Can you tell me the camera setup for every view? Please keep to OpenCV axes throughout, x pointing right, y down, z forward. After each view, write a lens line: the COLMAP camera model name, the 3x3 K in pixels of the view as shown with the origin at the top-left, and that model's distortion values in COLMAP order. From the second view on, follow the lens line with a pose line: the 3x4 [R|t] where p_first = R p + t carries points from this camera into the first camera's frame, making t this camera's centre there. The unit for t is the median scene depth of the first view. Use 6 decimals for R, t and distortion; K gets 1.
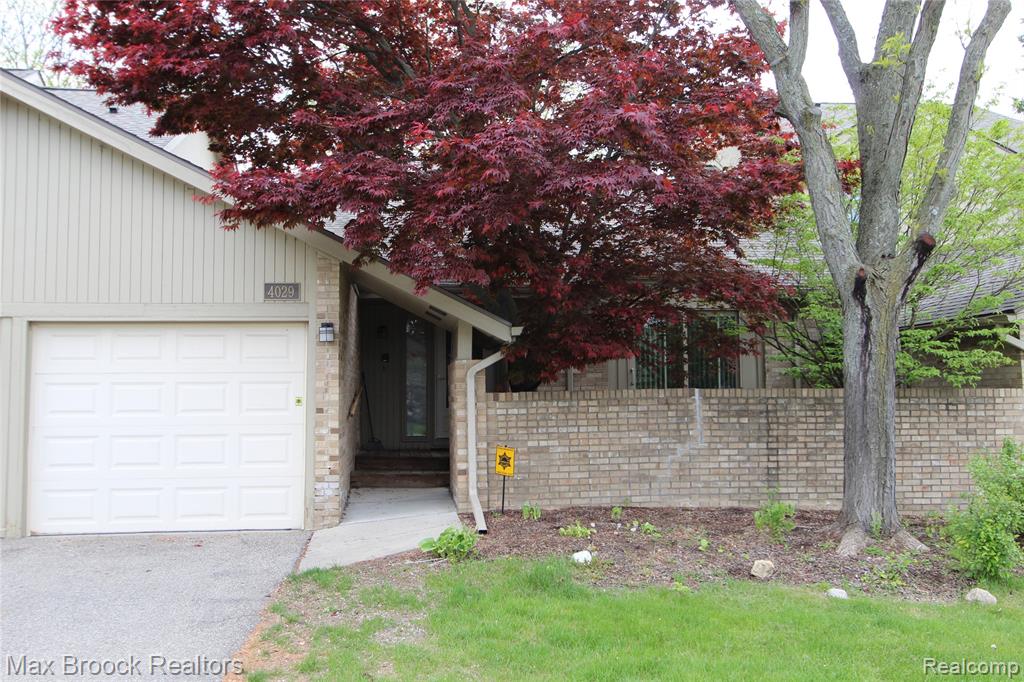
lens RADIAL K [[991.6, 0, 511.9], [0, 991.6, 340.5], [0, 0, 1]] dist [0.021157, 0.000000]
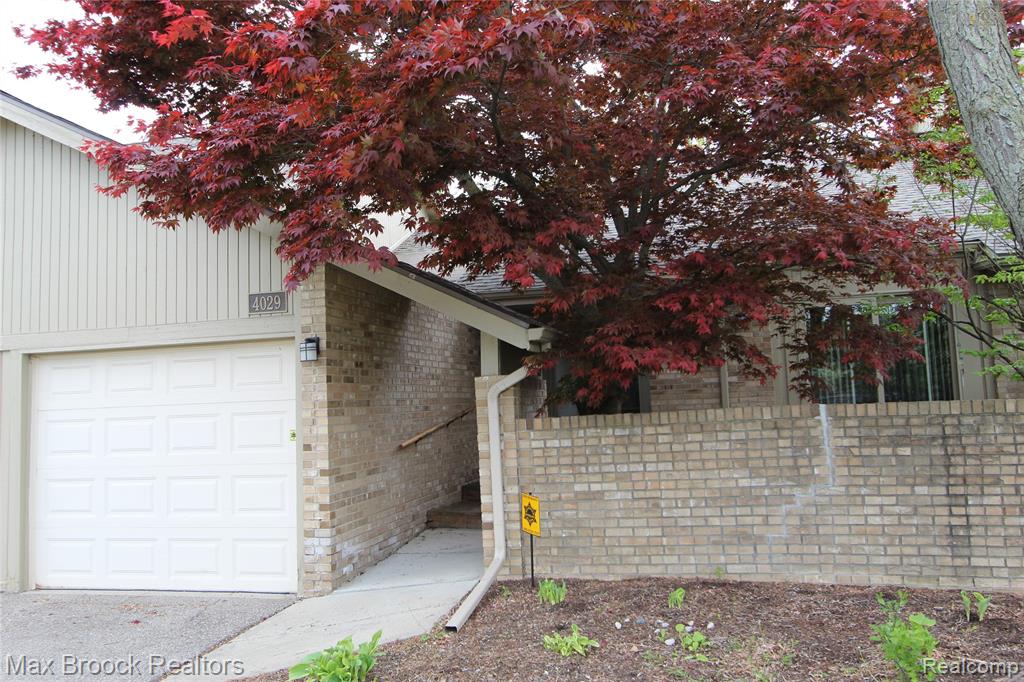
lens RADIAL K [[833.4, 0, 506.6], [0, 833.4, 340.0], [0, 0, 1]] dist [-0.007804, 0.037048]
pose [[0.937396, -0.055234, -0.343857, 0.186115], [0.050037, 0.998460, -0.023976, 0.008027], [0.344651, 0.005269, 0.938716, 0.408285]]
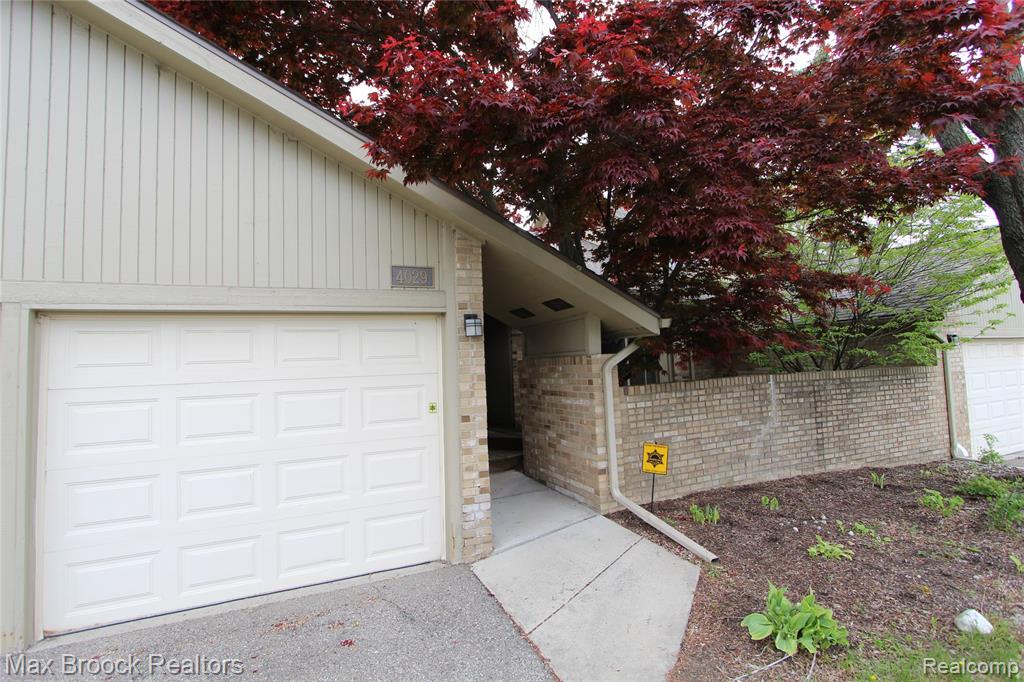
lens RADIAL K [[476.5, 0, 514.4], [0, 476.5, 344.2], [0, 0, 1]] dist [-0.014400, 0.004213]
pose [[0.953178, -0.016505, 0.301959, -0.264826], [0.016181, 0.999863, 0.003575, 0.006703], [-0.301977, 0.001478, 0.953314, 0.582068]]
